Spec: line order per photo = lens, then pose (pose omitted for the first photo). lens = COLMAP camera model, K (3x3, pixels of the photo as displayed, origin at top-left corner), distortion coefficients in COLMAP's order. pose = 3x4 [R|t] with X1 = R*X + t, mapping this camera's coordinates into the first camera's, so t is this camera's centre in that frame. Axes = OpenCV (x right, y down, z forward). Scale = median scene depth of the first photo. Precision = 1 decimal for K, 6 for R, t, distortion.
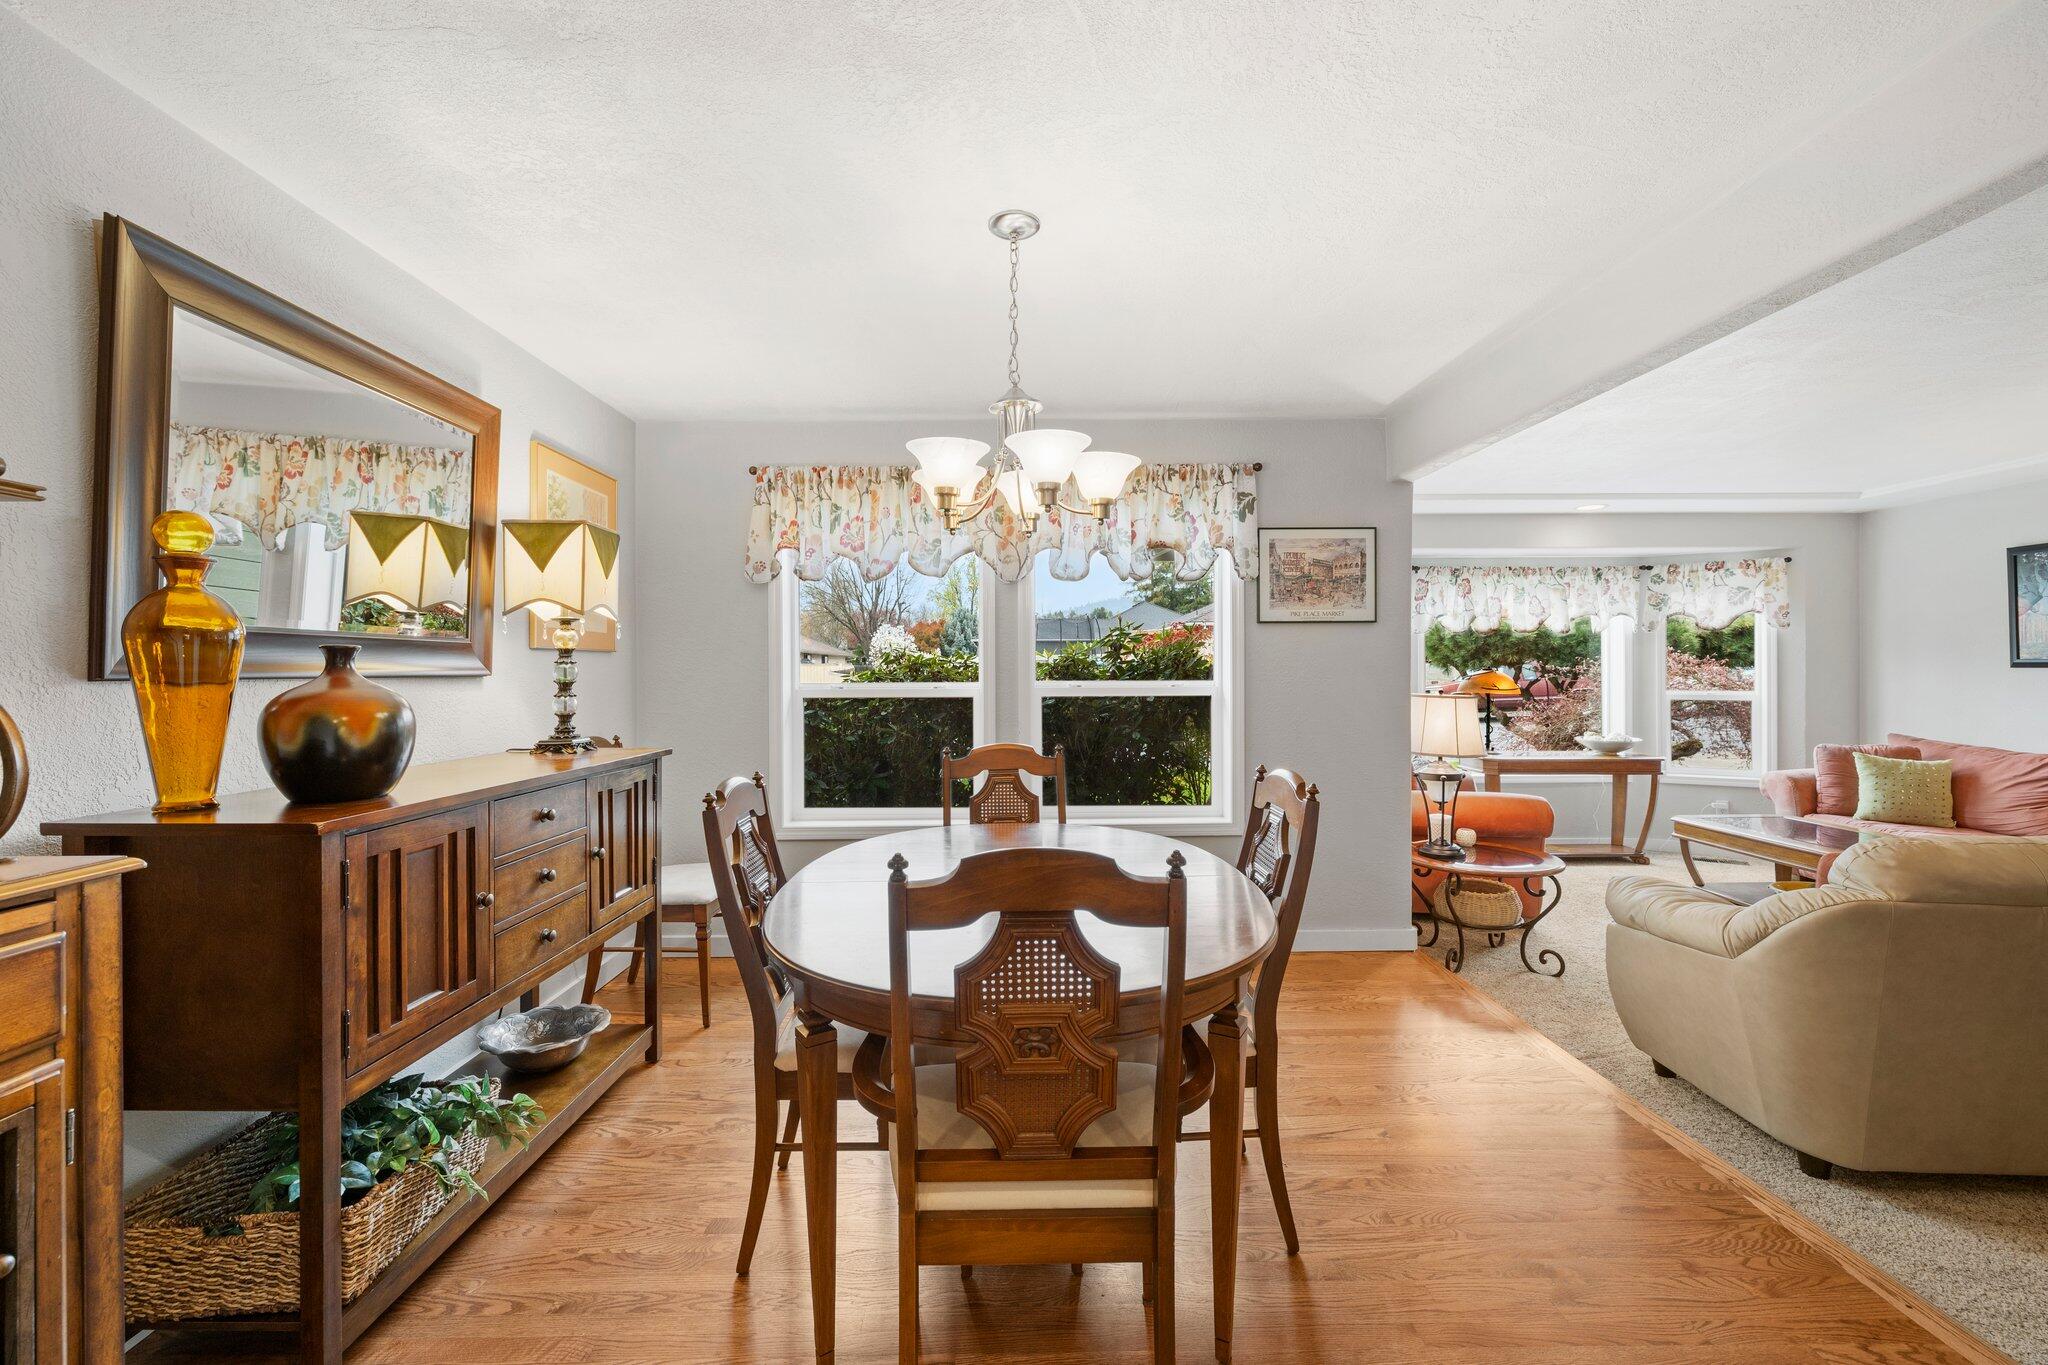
lens RADIAL K [[850.6, 0, 1020.6], [0, 850.6, 678.1], [0, 0, 1]] dist [-0.000403, -0.000343]
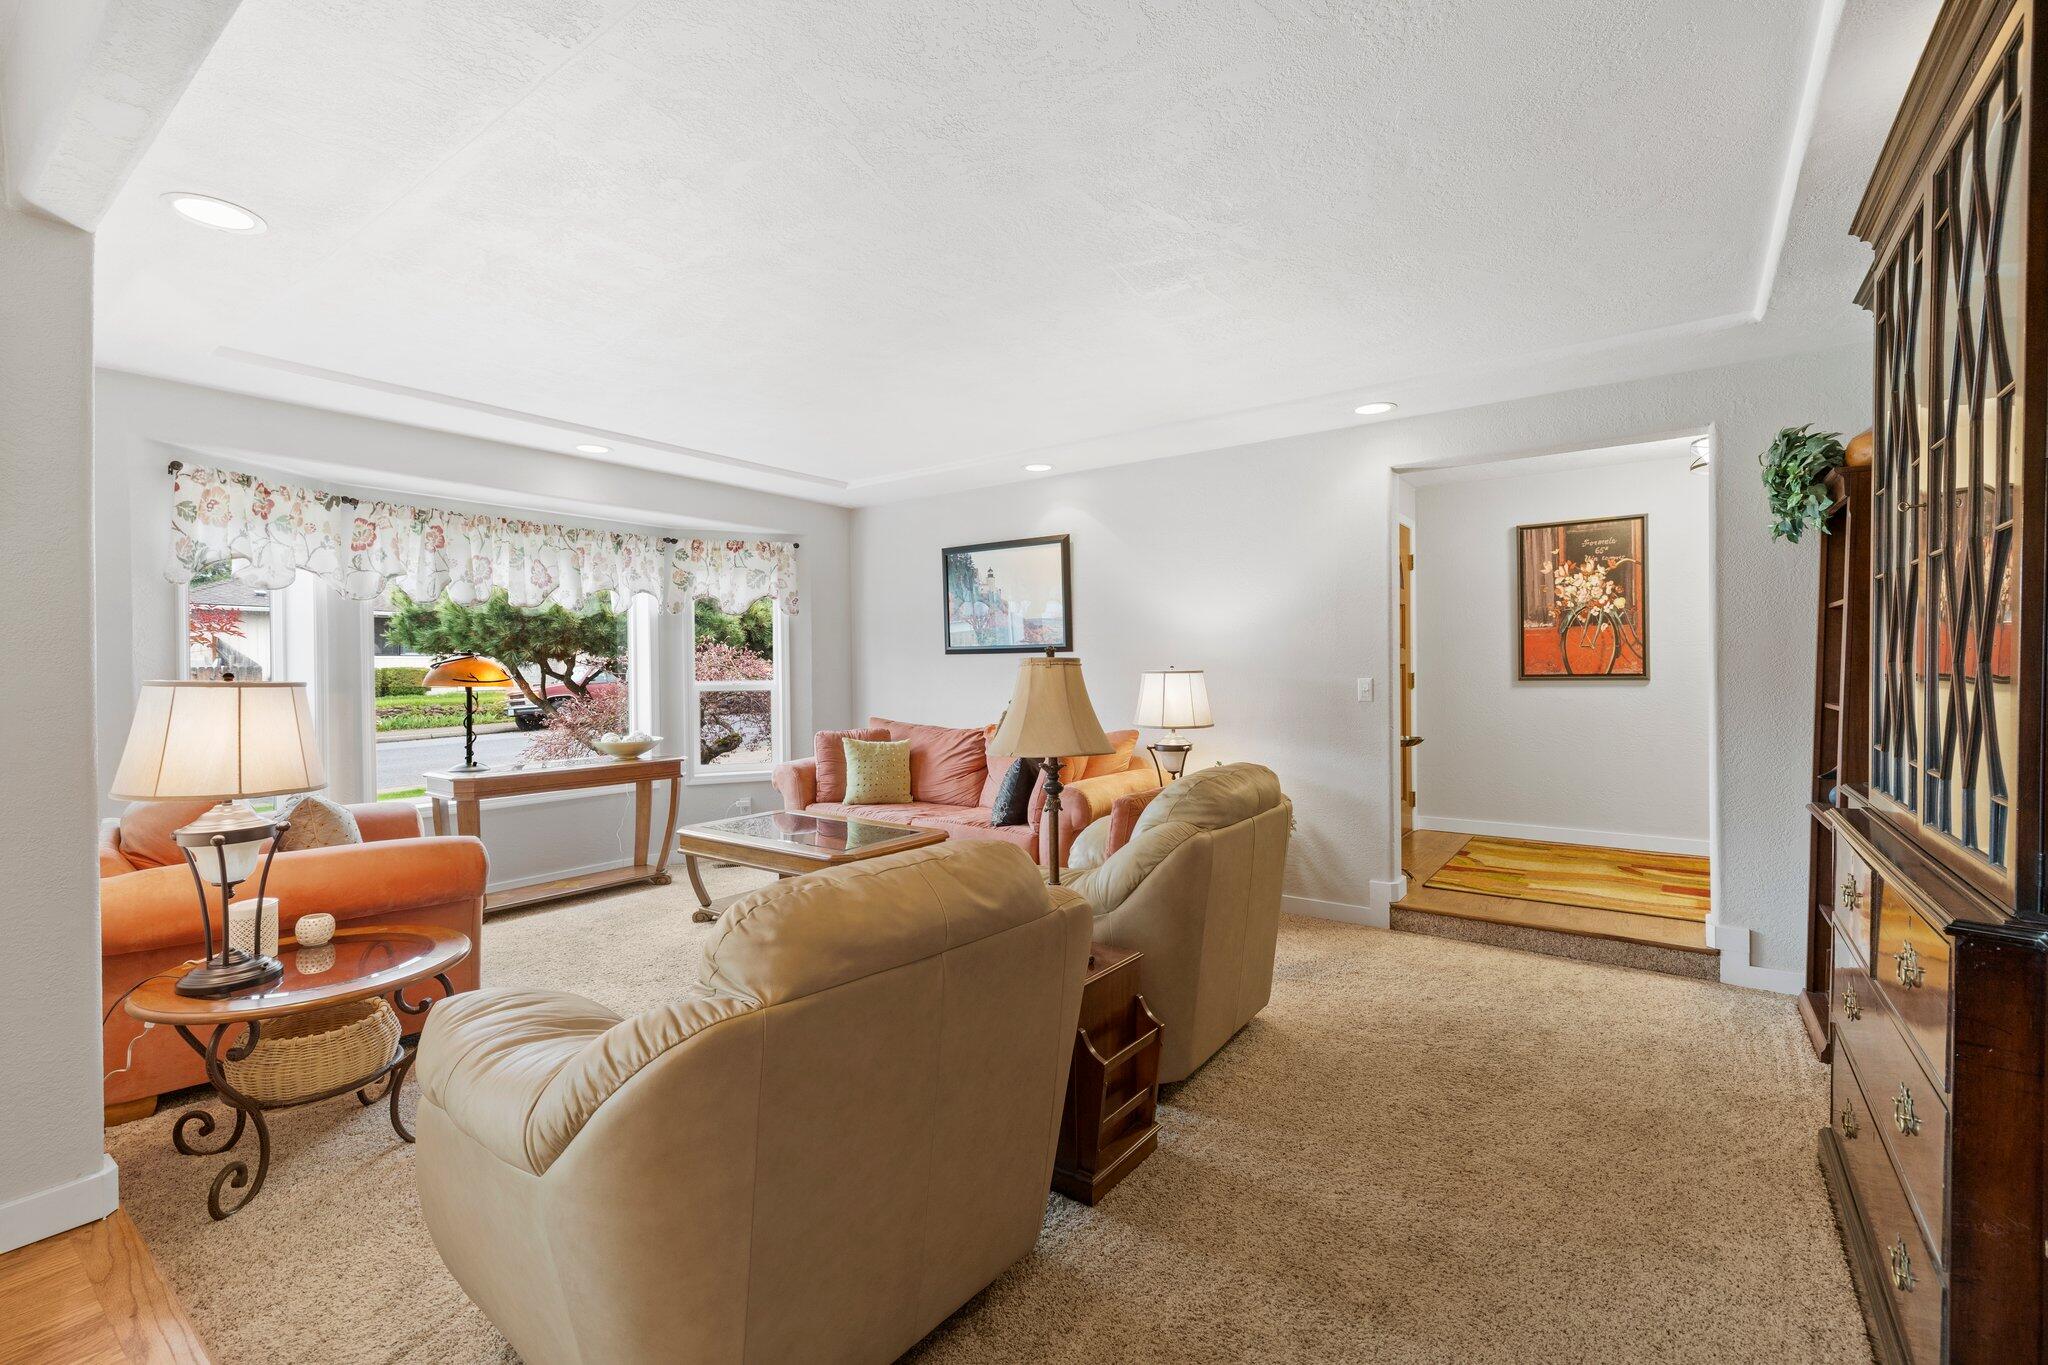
lens RADIAL K [[892.1, 0, 1019.1], [0, 892.1, 679.8], [0, 0, 1]] dist [0.000637, 0.000080]
pose [[0.598772, -0.011861, 0.800831, 0.237168], [0.014115, 0.999891, 0.004256, 0.015638], [-0.800795, 0.008755, 0.598875, 0.183592]]
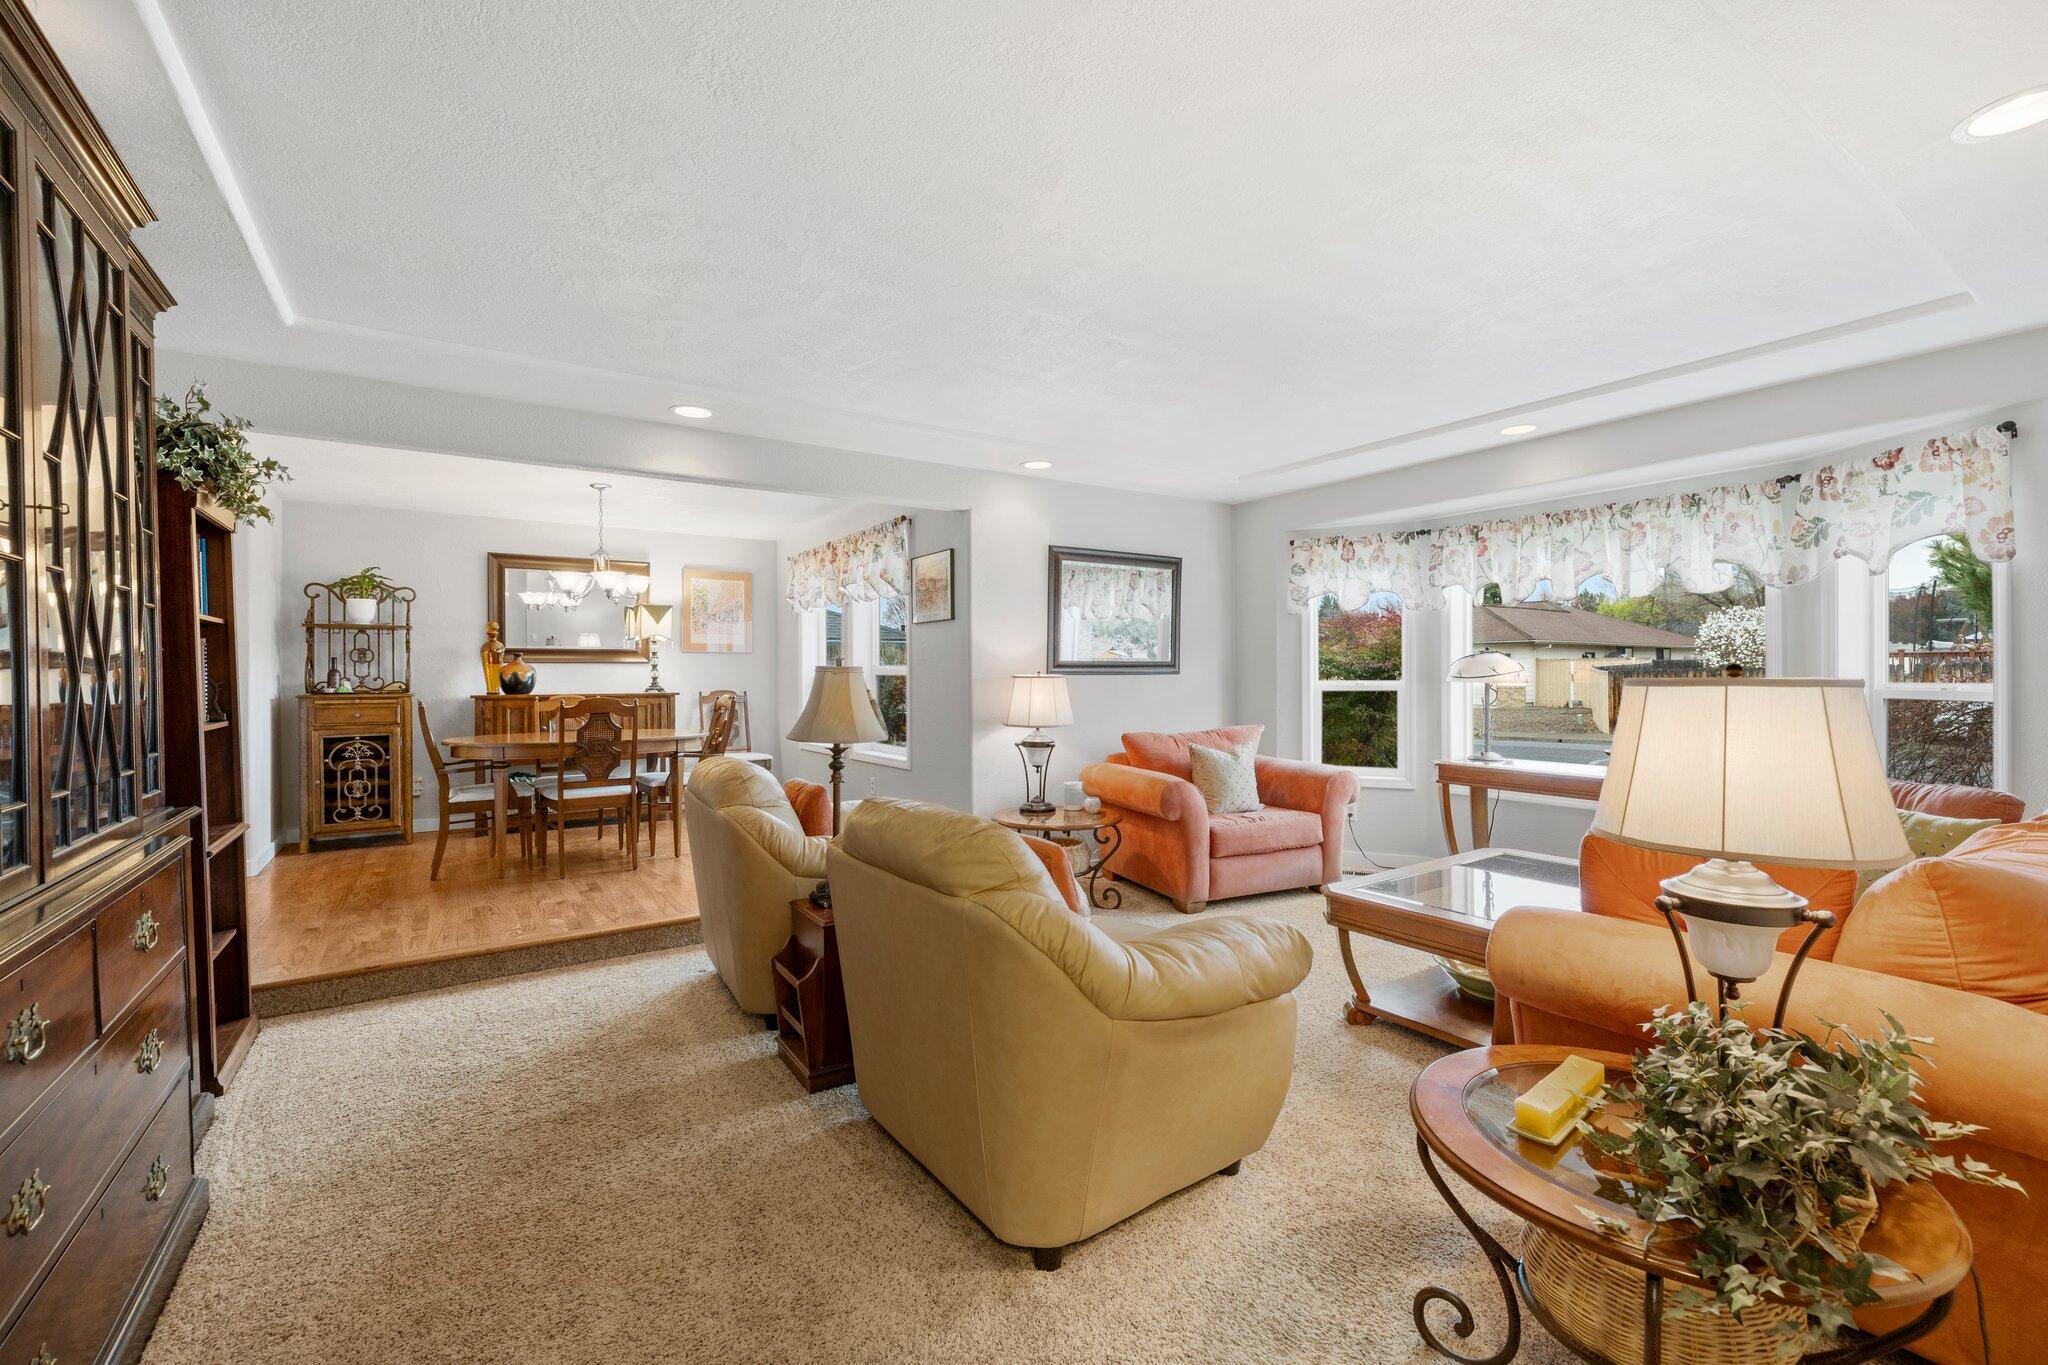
lens RADIAL K [[892.1, 0, 1019.1], [0, 892.1, 679.8], [0, 0, 1]] dist [0.000637, 0.000080]
pose [[0.527577, 0.006683, -0.849481, 1.088954], [-0.006688, 0.999971, 0.003713, 0.015791], [0.849481, 0.003722, 0.527606, 0.219824]]
